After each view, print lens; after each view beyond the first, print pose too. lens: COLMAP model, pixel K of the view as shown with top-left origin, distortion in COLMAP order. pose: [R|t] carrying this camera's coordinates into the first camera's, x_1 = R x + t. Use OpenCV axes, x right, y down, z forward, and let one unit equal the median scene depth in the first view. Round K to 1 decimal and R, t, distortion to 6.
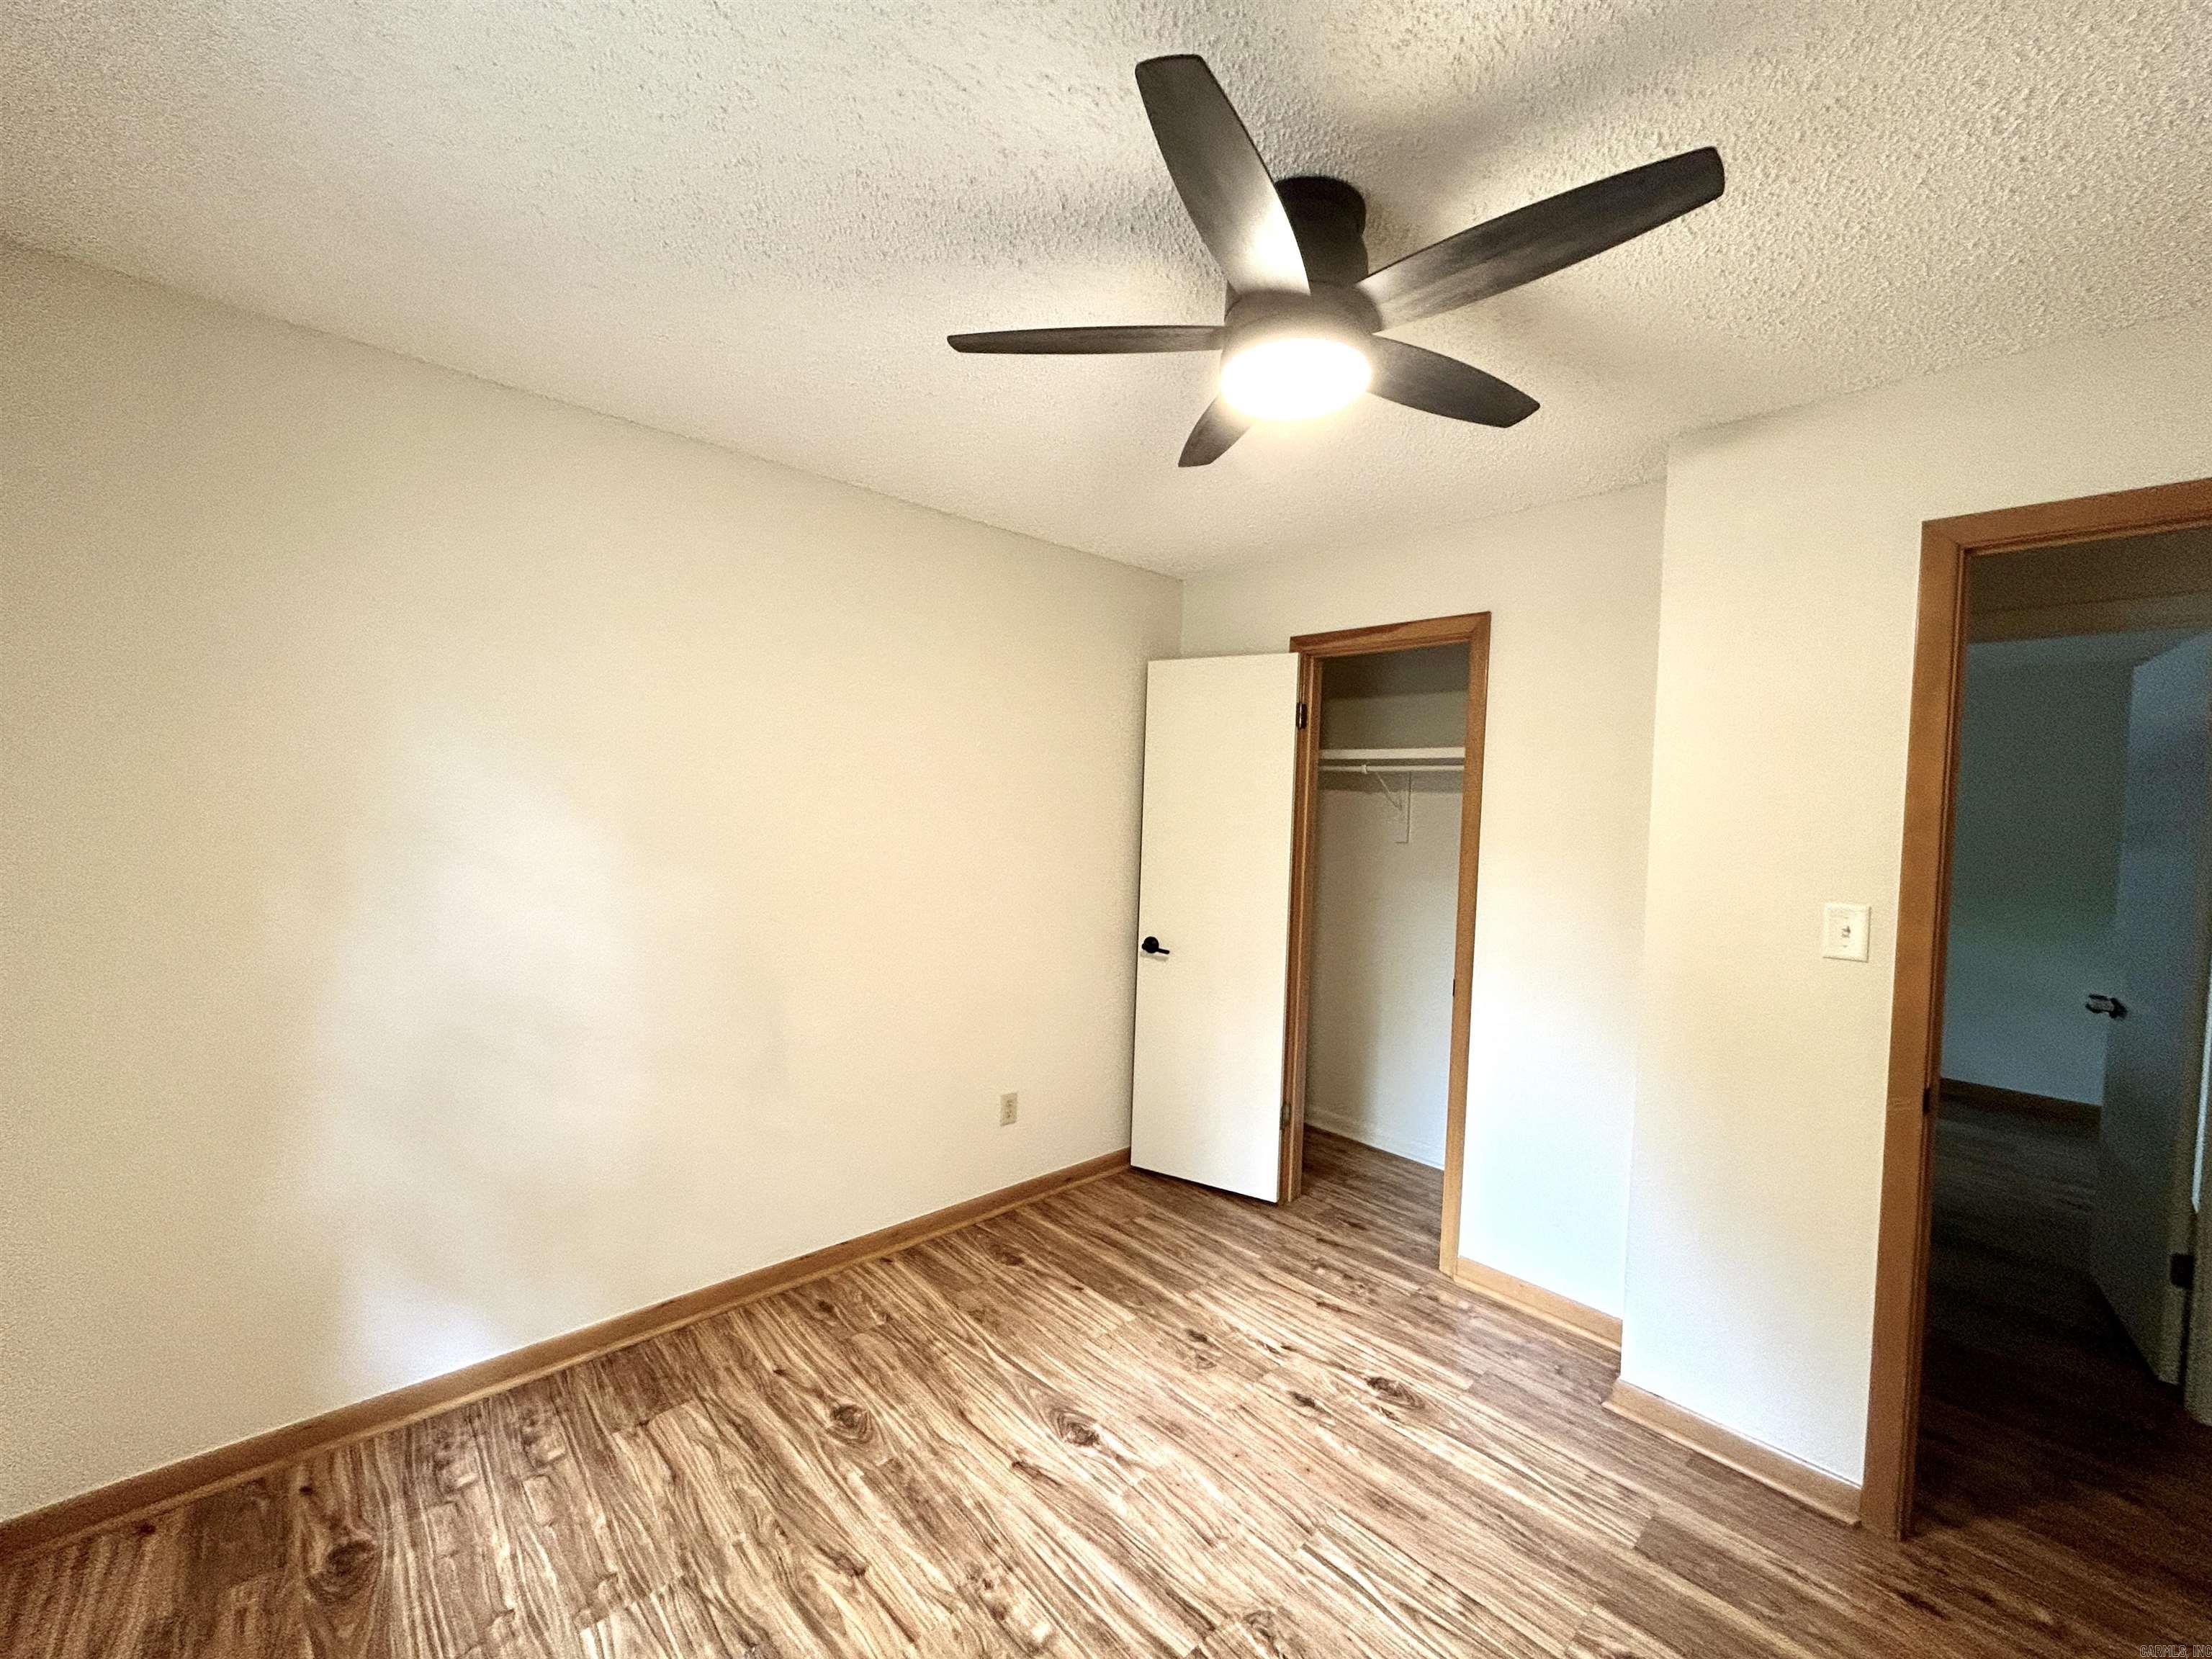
lens RADIAL K [[872.4, 0, 1114.6], [0, 872.4, 824.3], [0, 0, 1]] dist [0.001690, 0.000284]
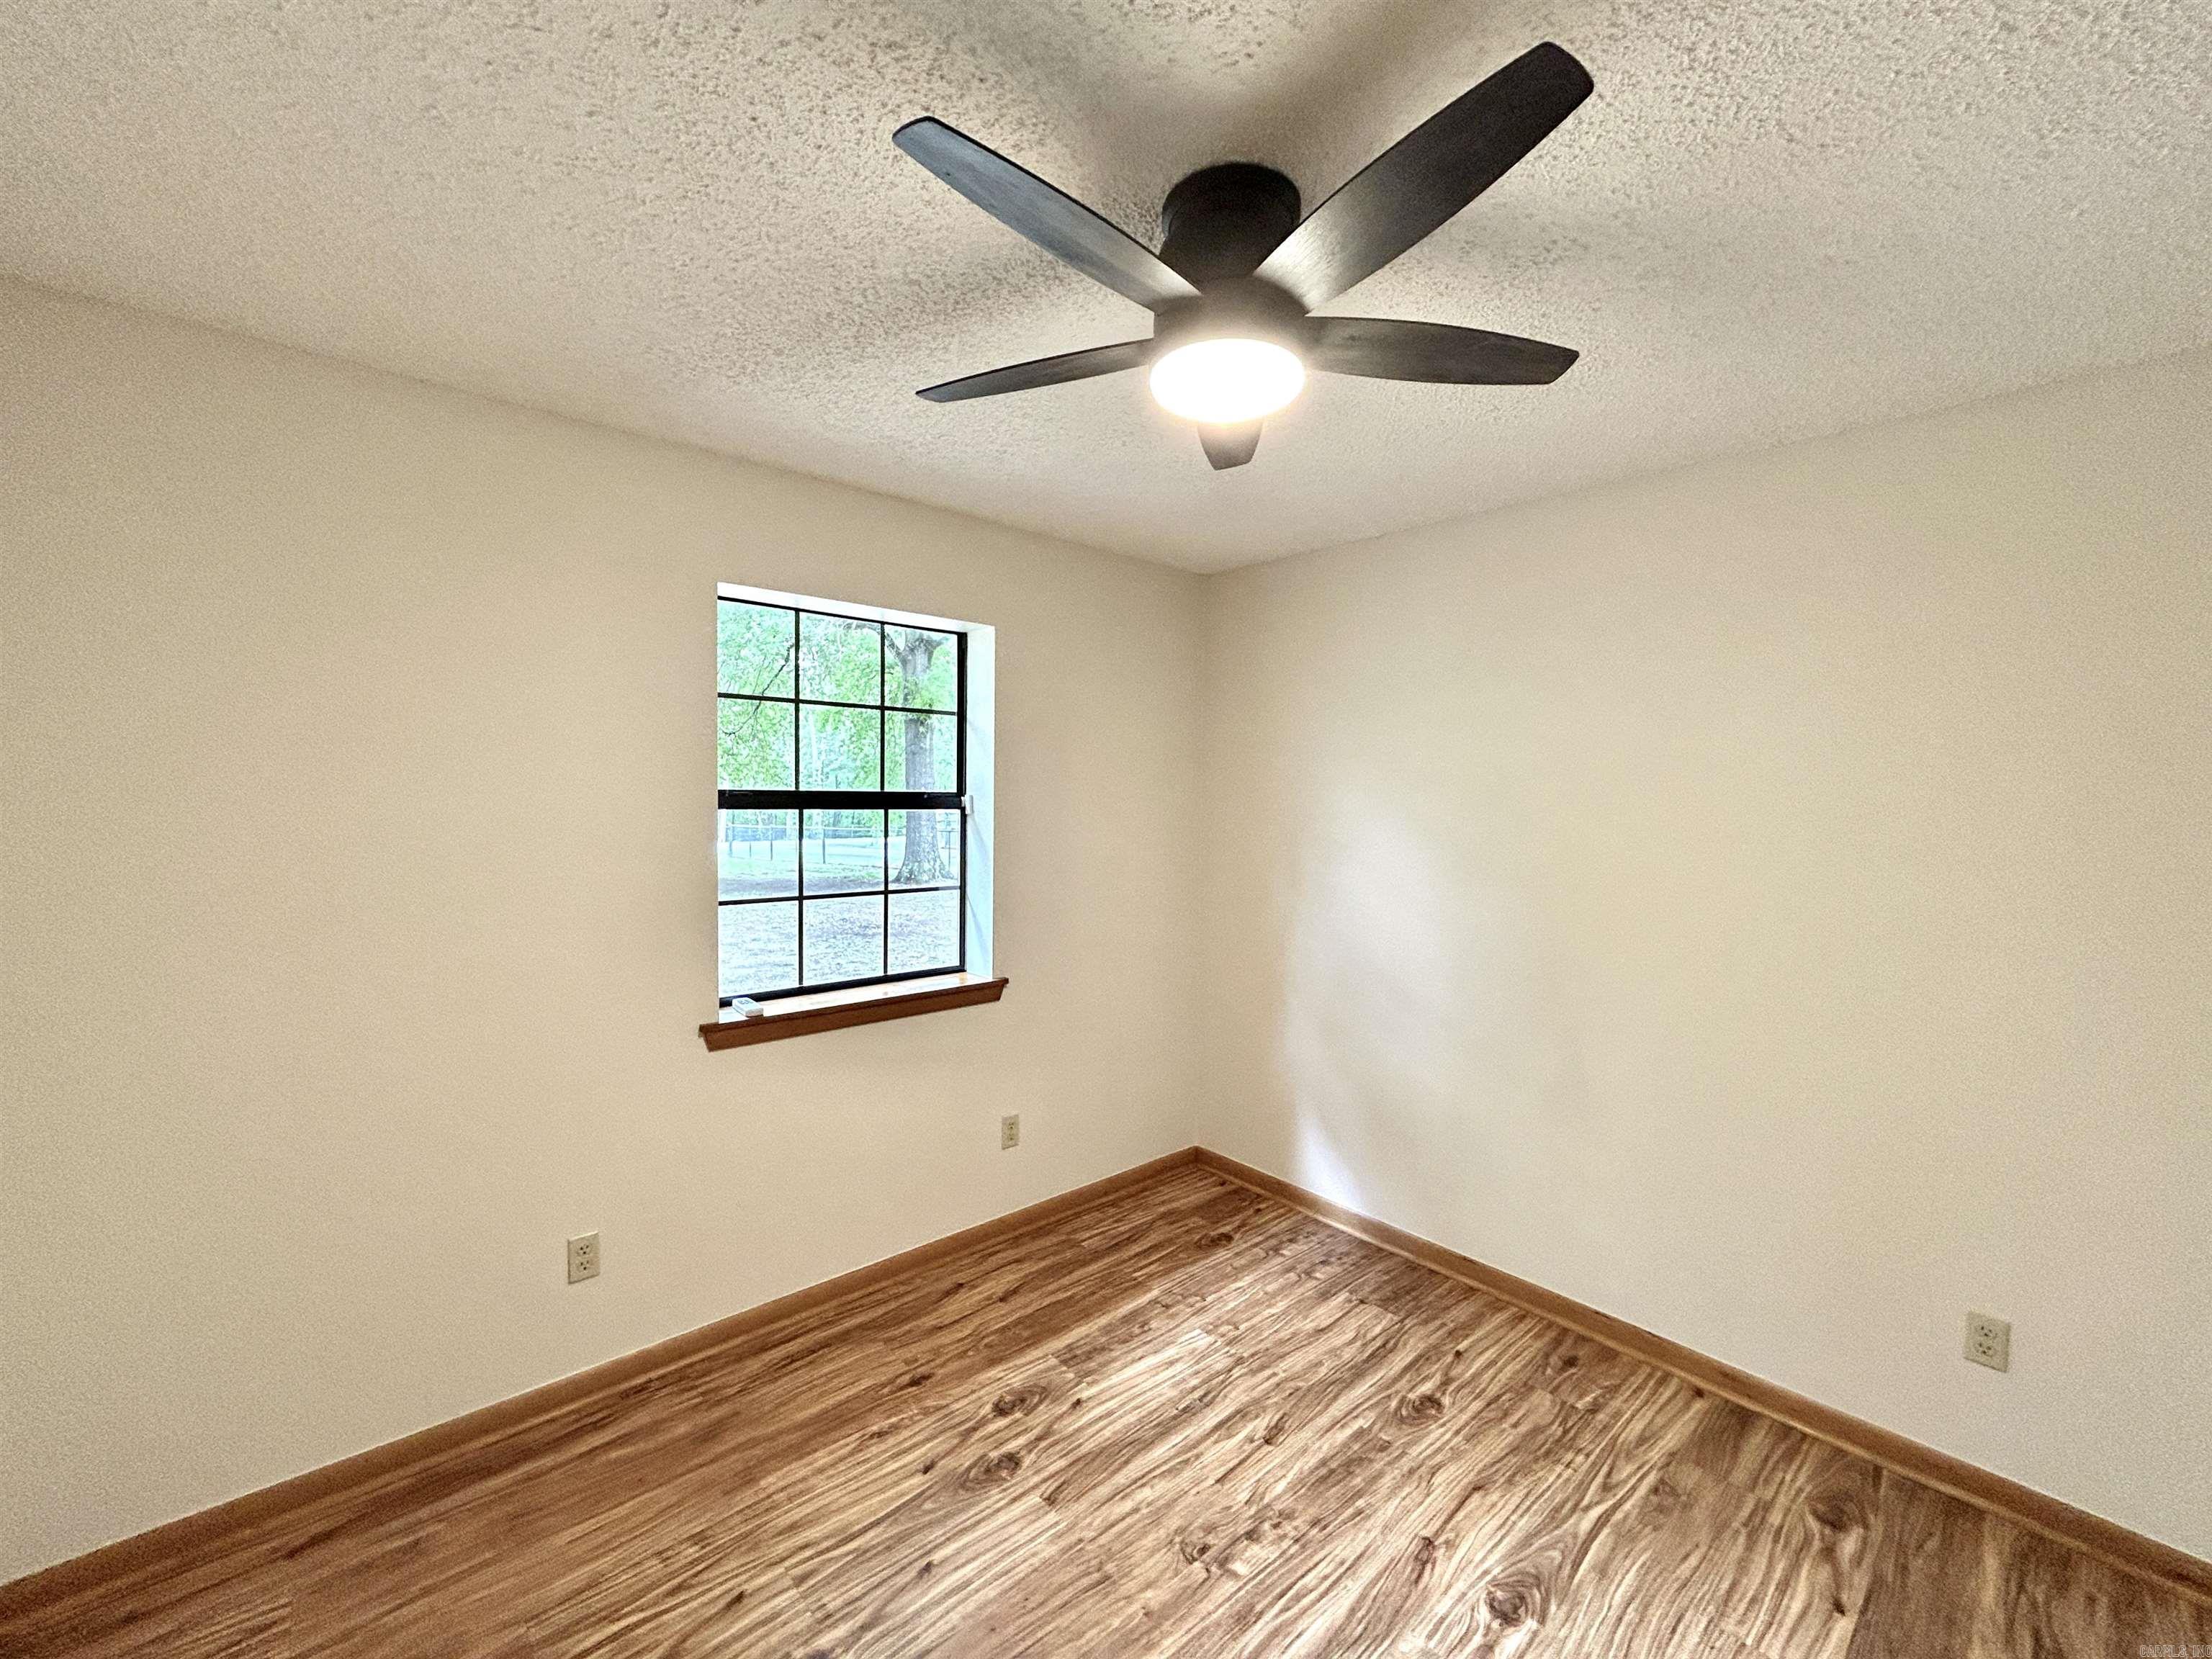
lens RADIAL K [[872.4, 0, 1114.6], [0, 872.4, 824.3], [0, 0, 1]] dist [0.001690, 0.000284]
pose [[-0.006792, -0.001613, -0.999976, 0.833449], [-0.032584, 0.999468, -0.001391, -0.021758], [0.999446, 0.032573, -0.006841, 0.650830]]
